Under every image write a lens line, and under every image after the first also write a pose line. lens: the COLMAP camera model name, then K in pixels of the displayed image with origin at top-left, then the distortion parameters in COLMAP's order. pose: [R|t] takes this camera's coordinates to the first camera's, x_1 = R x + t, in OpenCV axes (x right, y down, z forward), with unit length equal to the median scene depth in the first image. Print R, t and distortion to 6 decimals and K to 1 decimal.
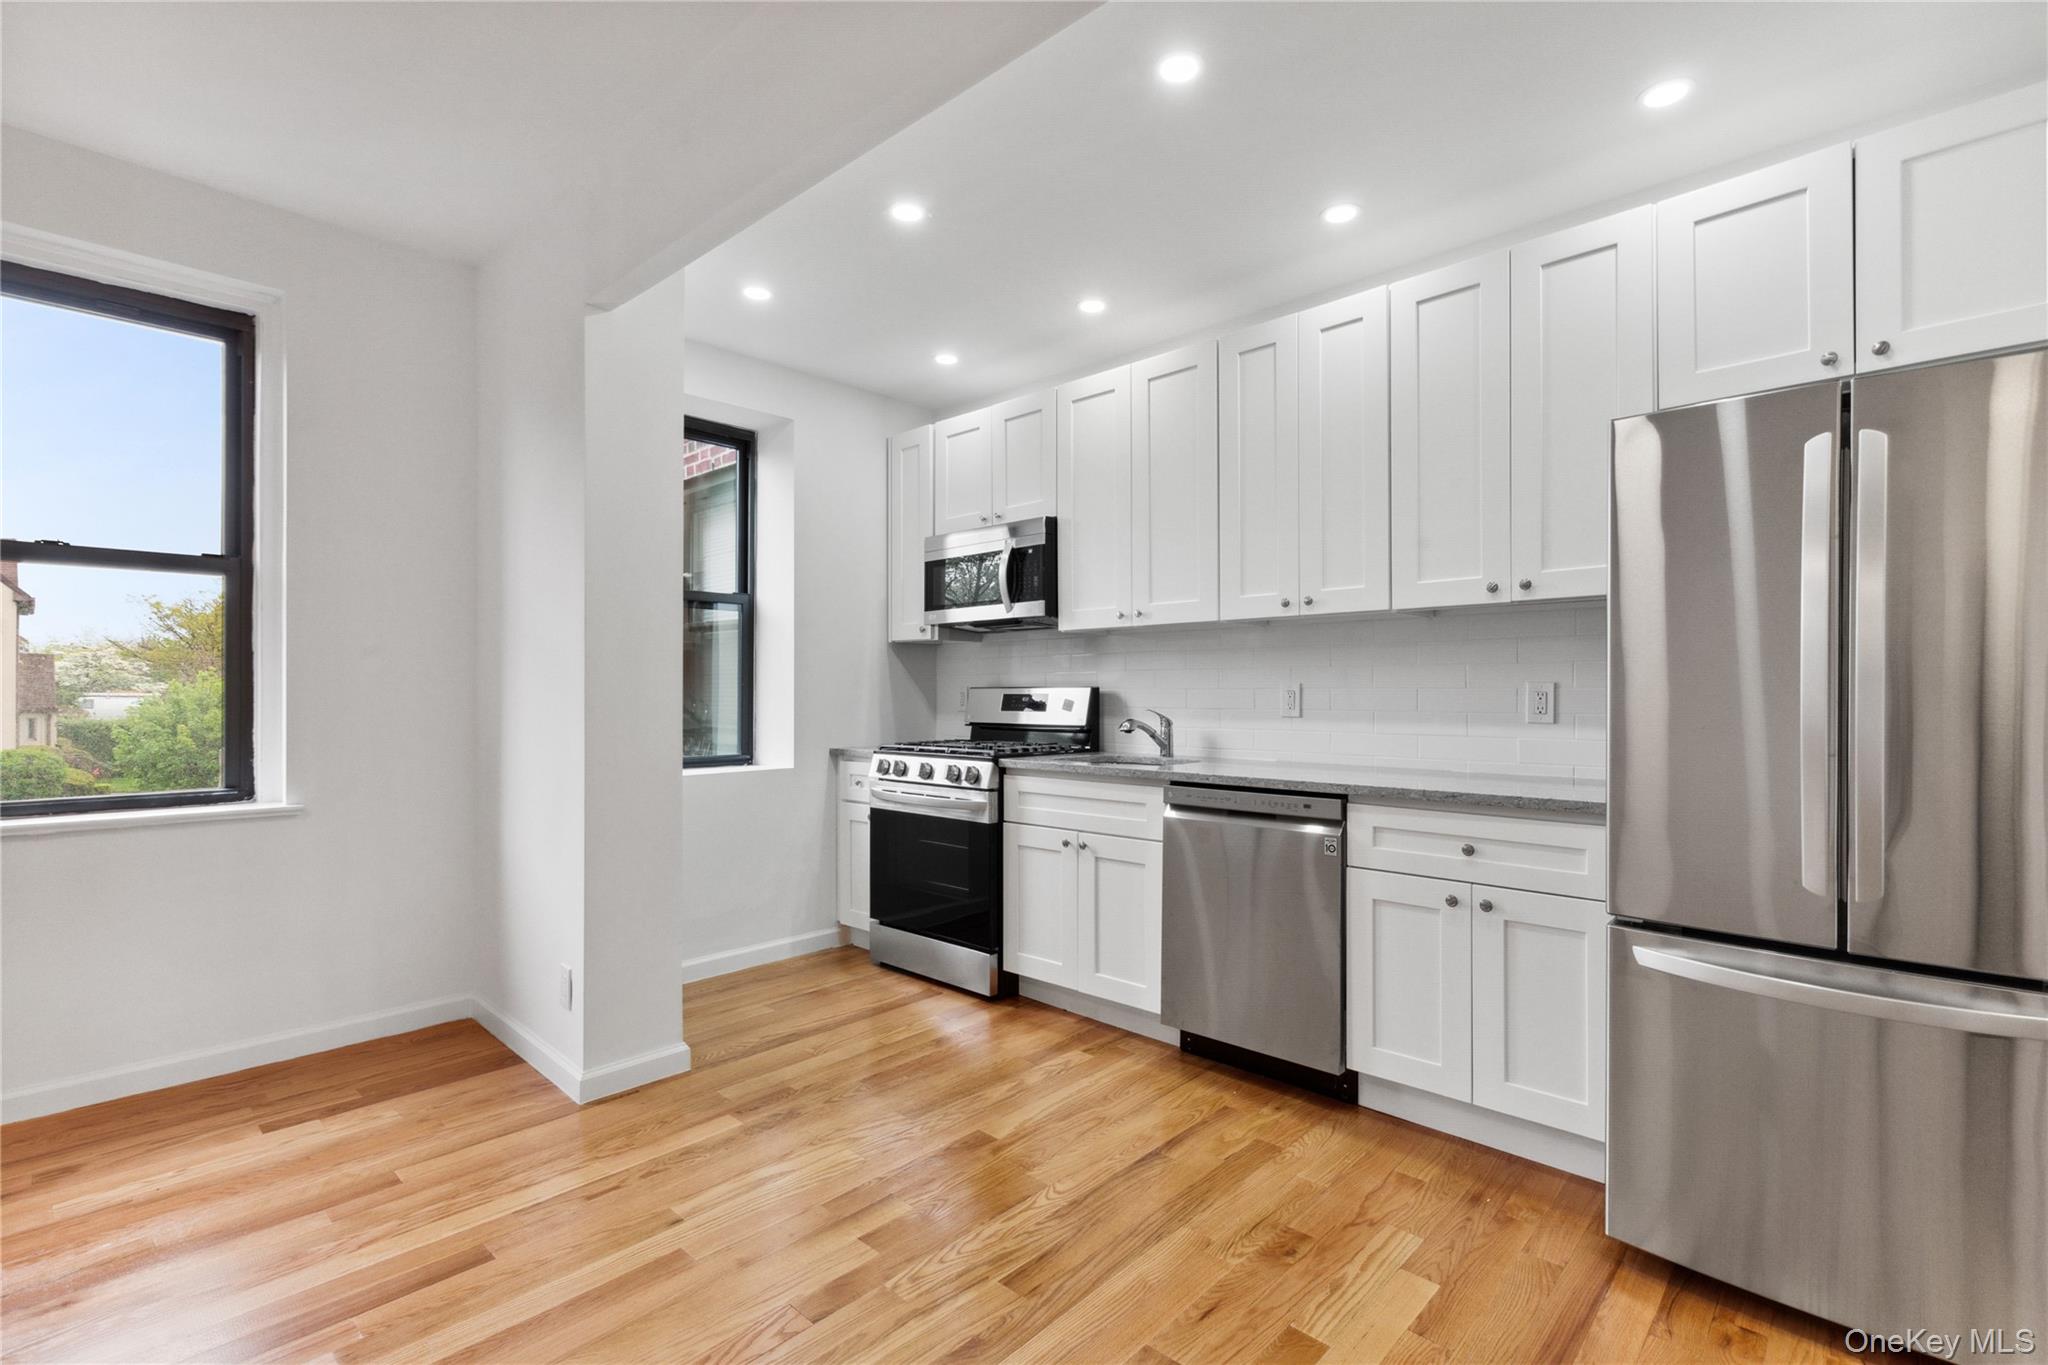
lens RADIAL K [[938.9, 0, 1031.5], [0, 938.9, 687.2], [0, 0, 1]] dist [0.011078, -0.003116]
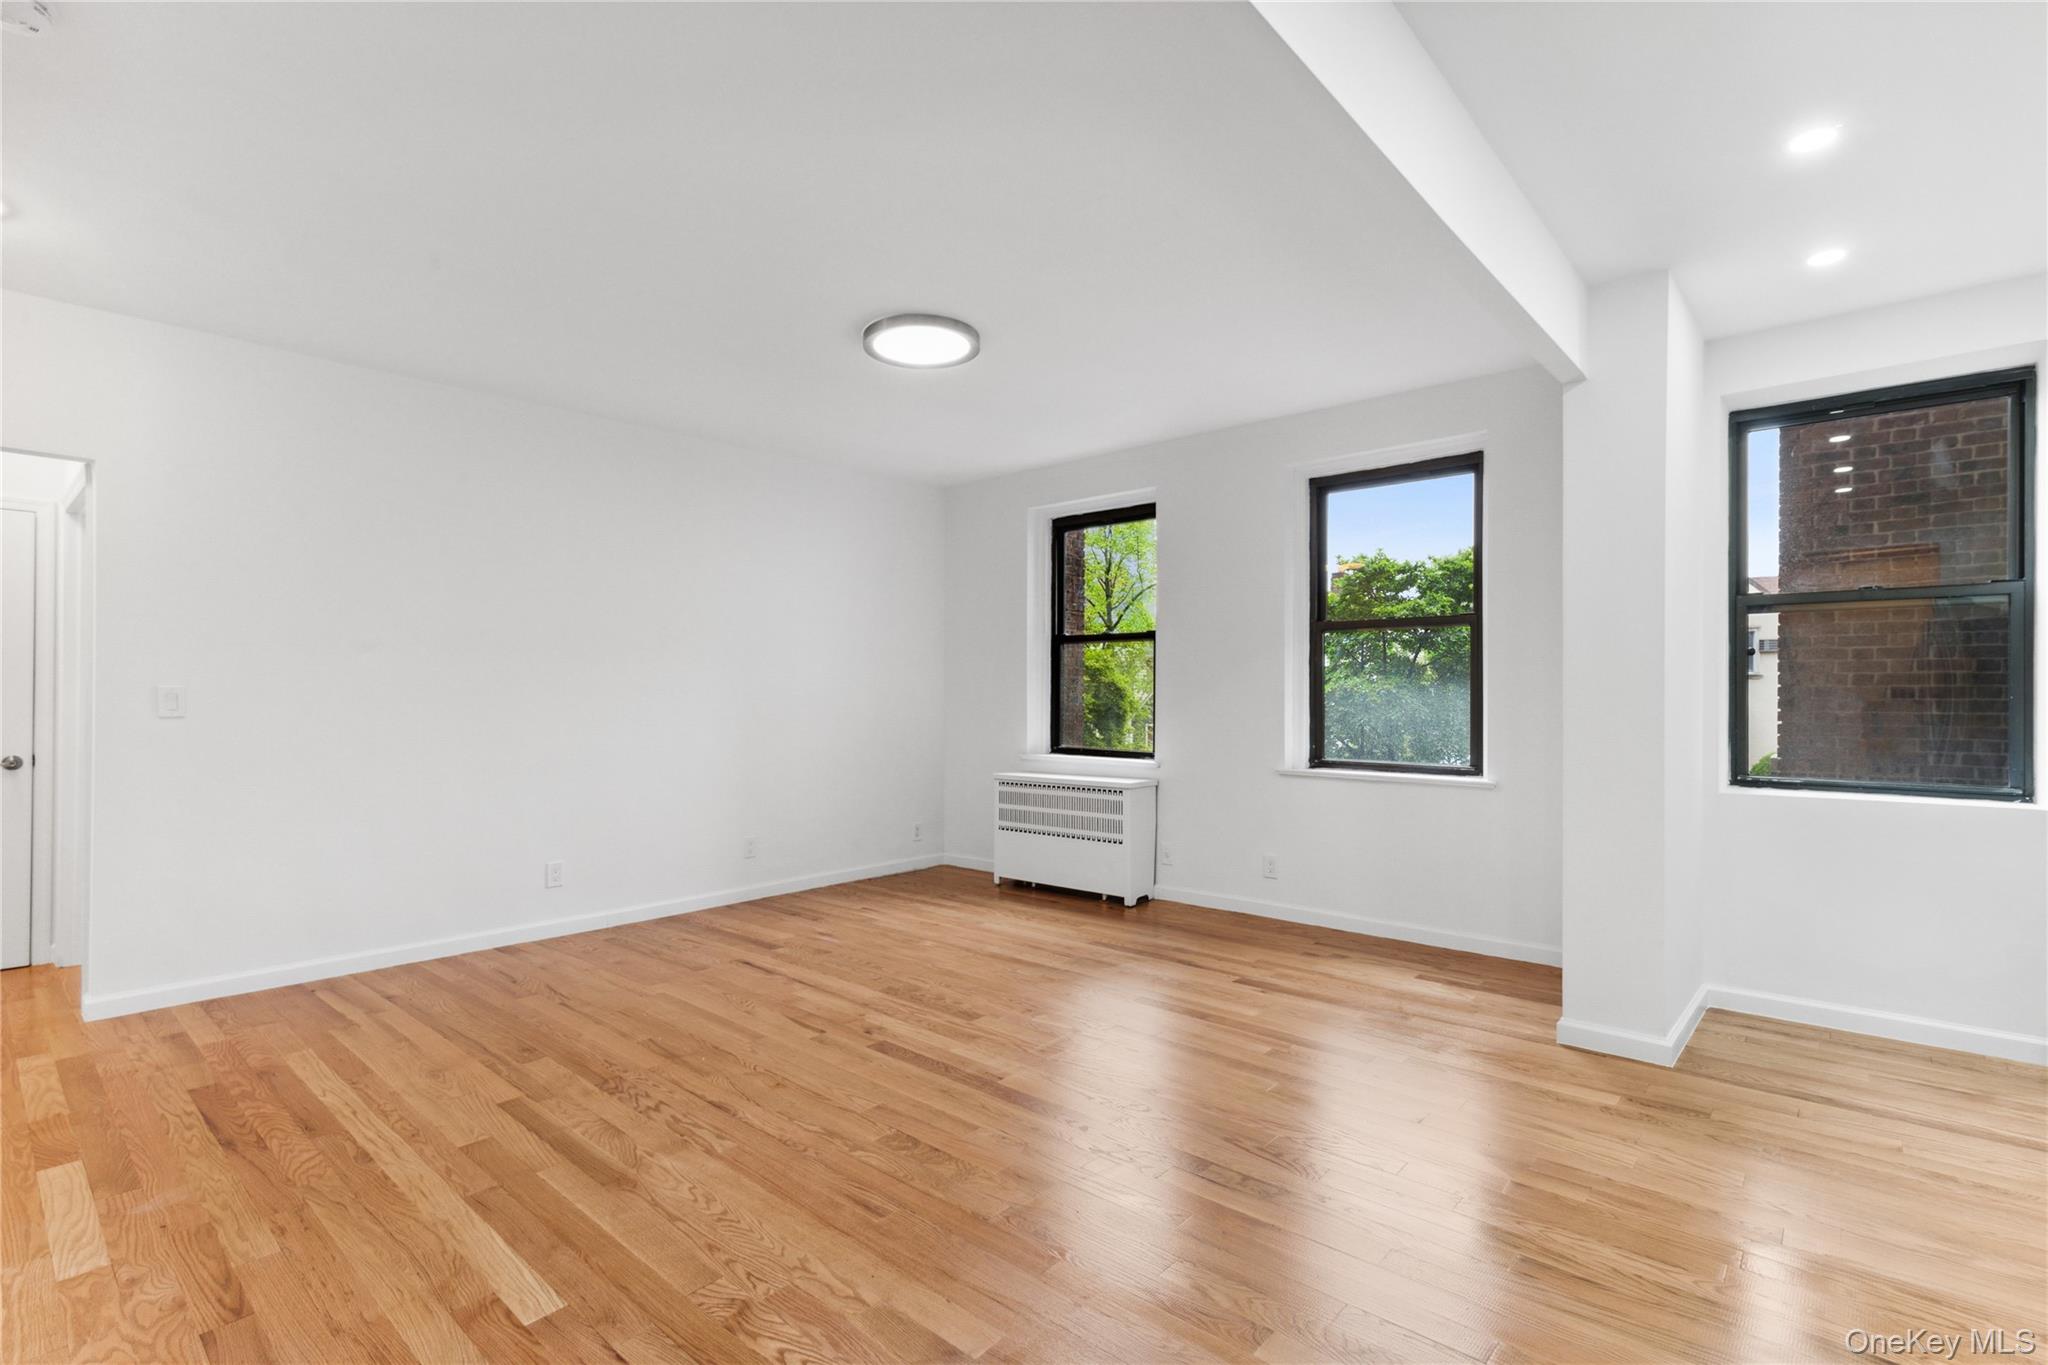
lens RADIAL K [[938.9, 0, 1054.4], [0, 938.9, 684.5], [0, 0, 1]] dist [0.011078, -0.003116]
pose [[0.049733, -0.013541, -0.998671, 0.637257], [-0.000622, 0.999907, -0.013589, -0.004168], [0.998762, 0.001297, 0.049720, 0.256117]]
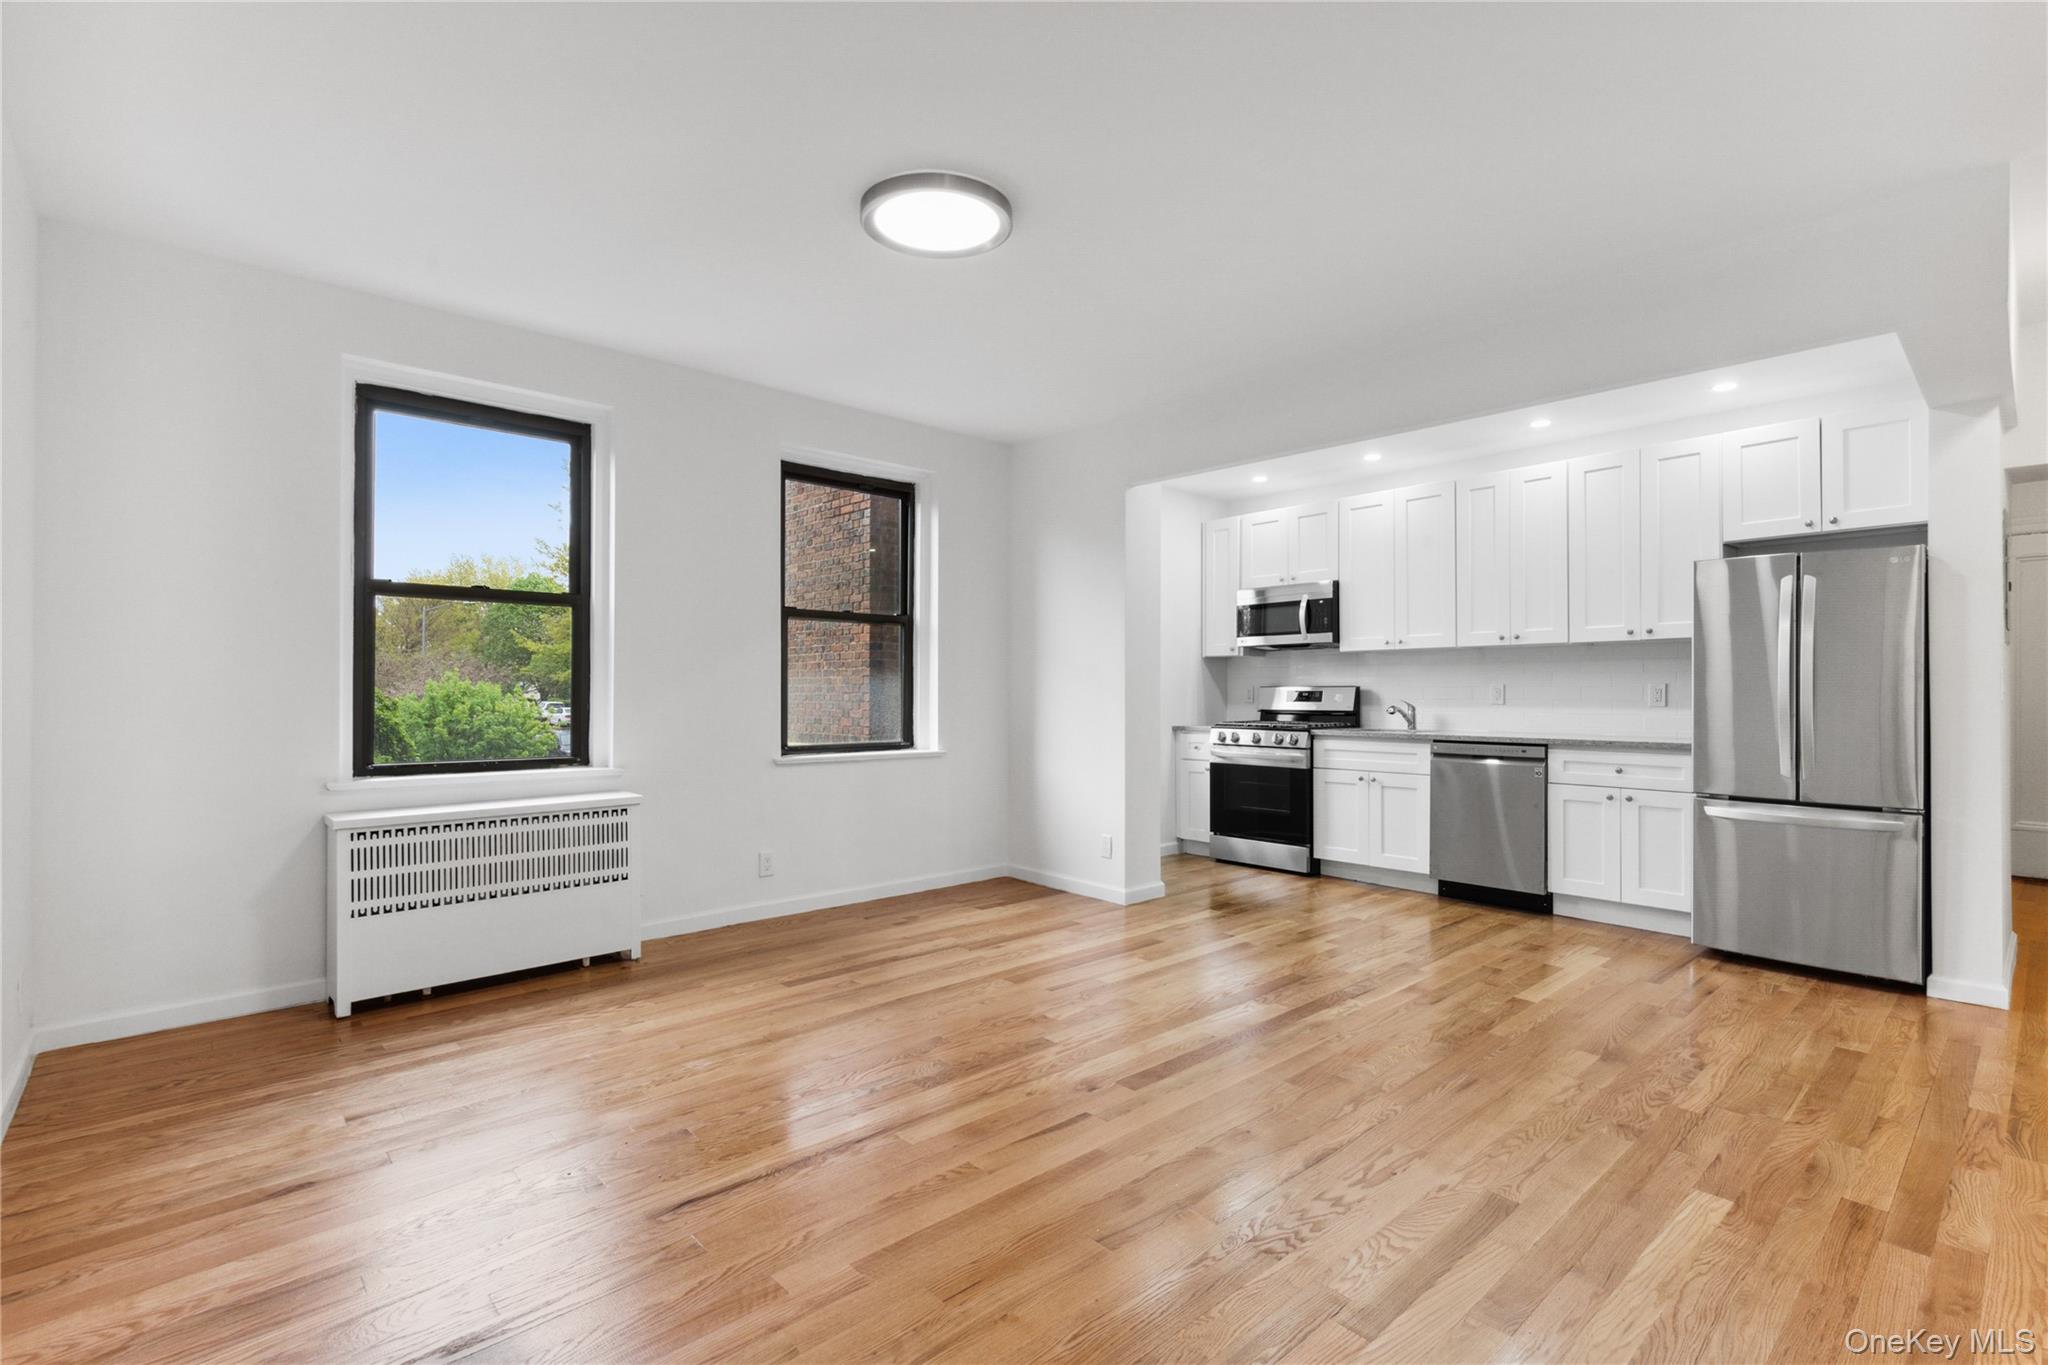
lens RADIAL K [[938.9, 0, 1035.9], [0, 938.9, 687.4], [0, 0, 1]] dist [0.011078, -0.003116]
pose [[0.996898, 0.000626, -0.078700, -0.454470], [-0.000527, 0.999999, 0.001285, 0.000140], [0.078701, -0.001240, 0.996898, -0.806194]]
